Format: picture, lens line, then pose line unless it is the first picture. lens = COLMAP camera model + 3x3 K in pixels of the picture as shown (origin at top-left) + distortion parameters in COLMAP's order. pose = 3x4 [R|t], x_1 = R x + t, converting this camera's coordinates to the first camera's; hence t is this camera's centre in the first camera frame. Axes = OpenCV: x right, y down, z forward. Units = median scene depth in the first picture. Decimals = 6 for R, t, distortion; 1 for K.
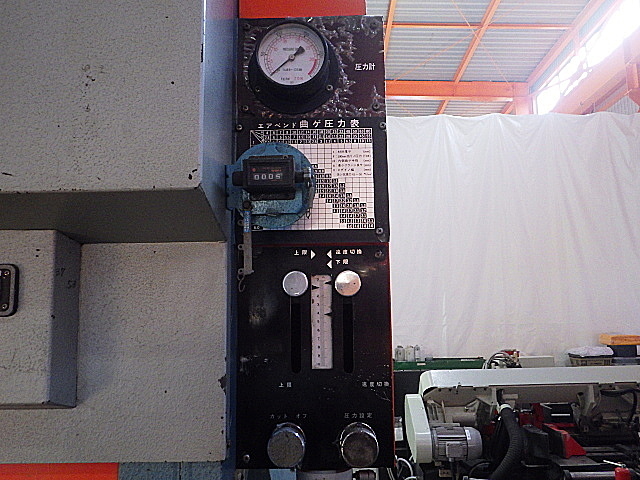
lens RADIAL K [[523.4, 0, 320.8], [0, 523.4, 243.4], [0, 0, 1]] dist [-0.001329, -0.005135]
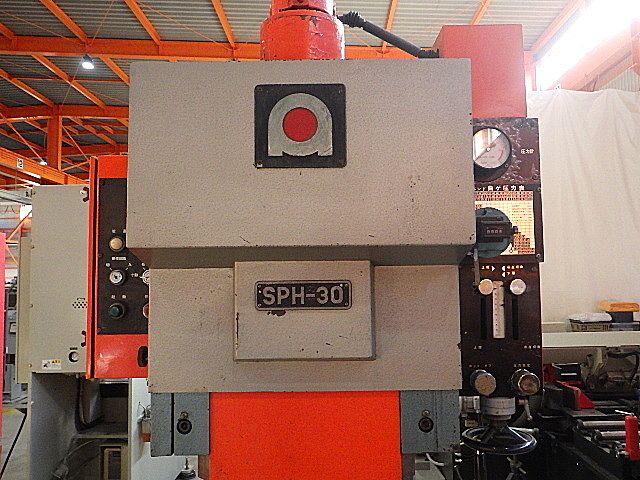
lens RADIAL K [[523.4, 0, 320.8], [0, 523.4, 243.4], [0, 0, 1]] dist [-0.001329, -0.005135]
pose [[0.999919, 0.004308, 0.011995, -0.107927], [-0.005112, 0.997682, 0.067849, -0.031105], [-0.011675, -0.067905, 0.997623, -0.115597]]
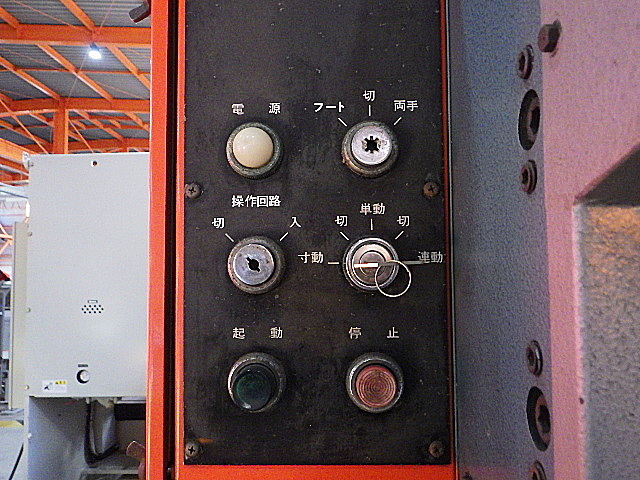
lens RADIAL K [[523.4, 0, 320.8], [0, 523.4, 243.4], [0, 0, 1]] dist [-0.001329, -0.005135]
pose [[0.999984, 0.005306, 0.001788, -0.220563], [-0.005420, 0.997407, 0.071758, 0.002556], [-0.001403, -0.071767, 0.997420, 0.119867]]
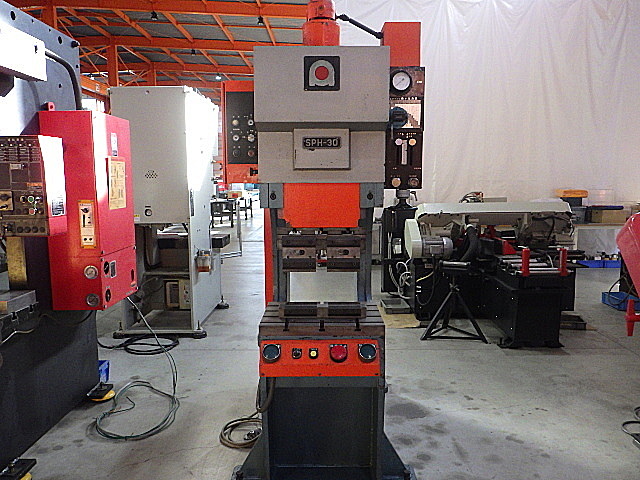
lens RADIAL K [[523.4, 0, 320.8], [0, 523.4, 243.4], [0, 0, 1]] dist [-0.001329, -0.005135]
pose [[0.999763, 0.008958, 0.019864, -0.127162], [-0.013752, 0.966515, 0.256240, -0.033496], [-0.016903, -0.256453, 0.966409, -0.533716]]
